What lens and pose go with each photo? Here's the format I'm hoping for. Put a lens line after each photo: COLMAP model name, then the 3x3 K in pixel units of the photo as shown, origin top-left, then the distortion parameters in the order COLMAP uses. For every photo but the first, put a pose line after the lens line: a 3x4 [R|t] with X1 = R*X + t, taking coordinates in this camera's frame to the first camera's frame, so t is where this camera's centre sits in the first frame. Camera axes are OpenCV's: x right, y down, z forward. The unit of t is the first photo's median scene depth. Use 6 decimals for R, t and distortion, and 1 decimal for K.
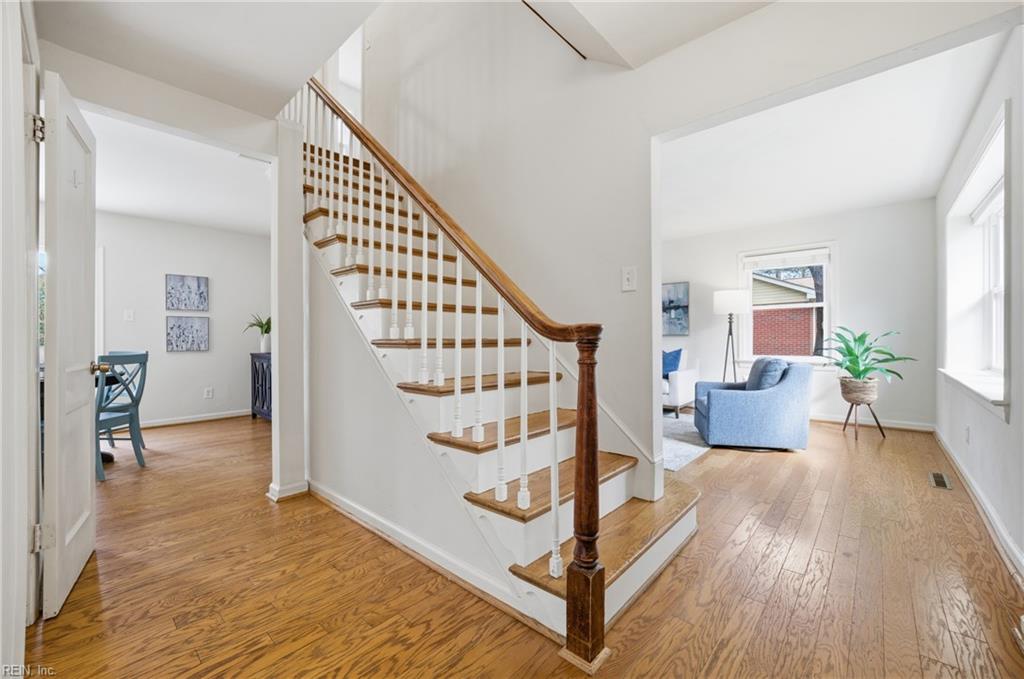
lens RADIAL K [[411.5, 0, 504.4], [0, 411.5, 338.2], [0, 0, 1]] dist [-0.020913, 0.001648]
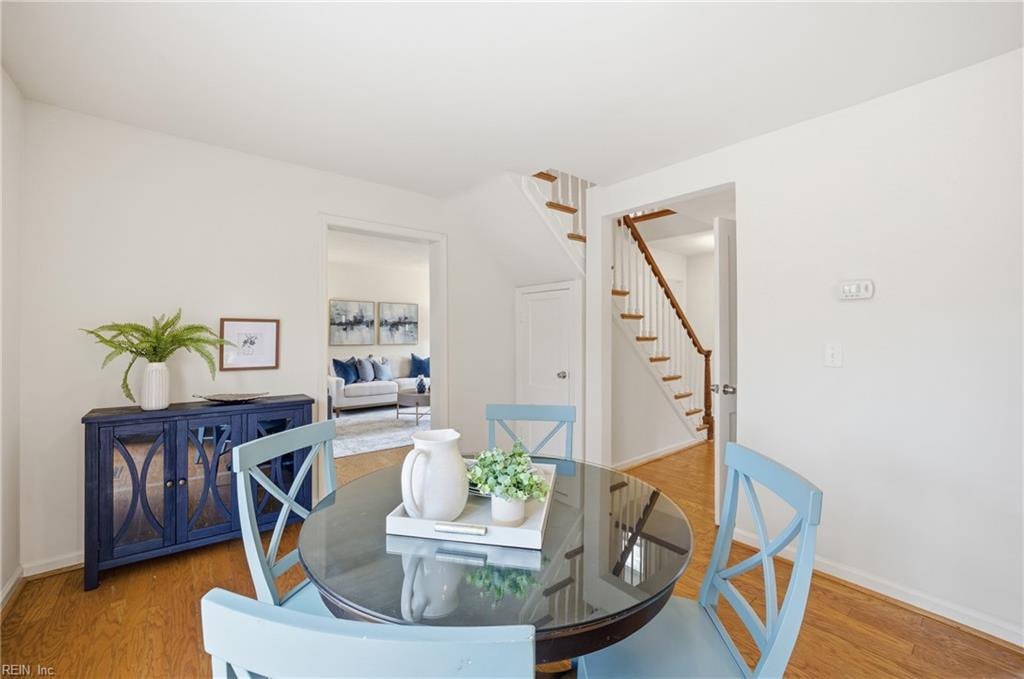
lens RADIAL K [[411.5, 0, 511.5], [0, 411.5, 333.7], [0, 0, 1]] dist [-0.020913, 0.001648]
pose [[0.152400, 0.001236, 0.988318, -1.023525], [-0.000545, 0.999999, -0.001167, -0.048334], [-0.988319, -0.000361, 0.152400, 0.595188]]
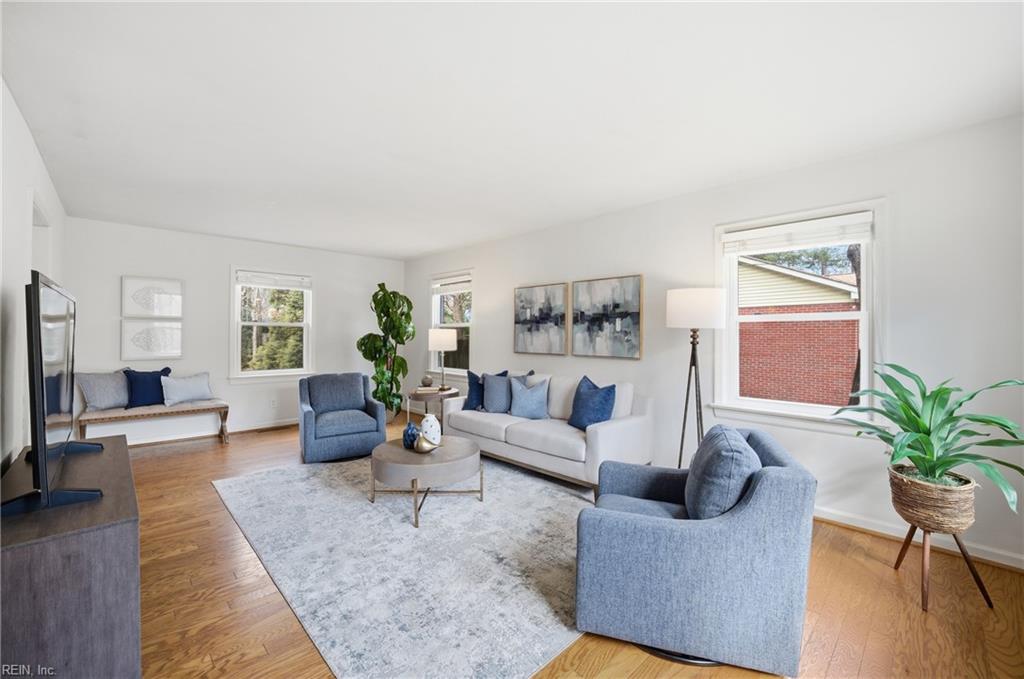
lens RADIAL K [[411.5, 0, 516.2], [0, 411.5, 334.7], [0, 0, 1]] dist [-0.020913, 0.001648]
pose [[0.998059, 0.009082, -0.061604, 0.363387], [-0.009224, 0.999955, -0.002021, -0.051199], [0.061582, 0.002585, 0.998099, 0.434684]]
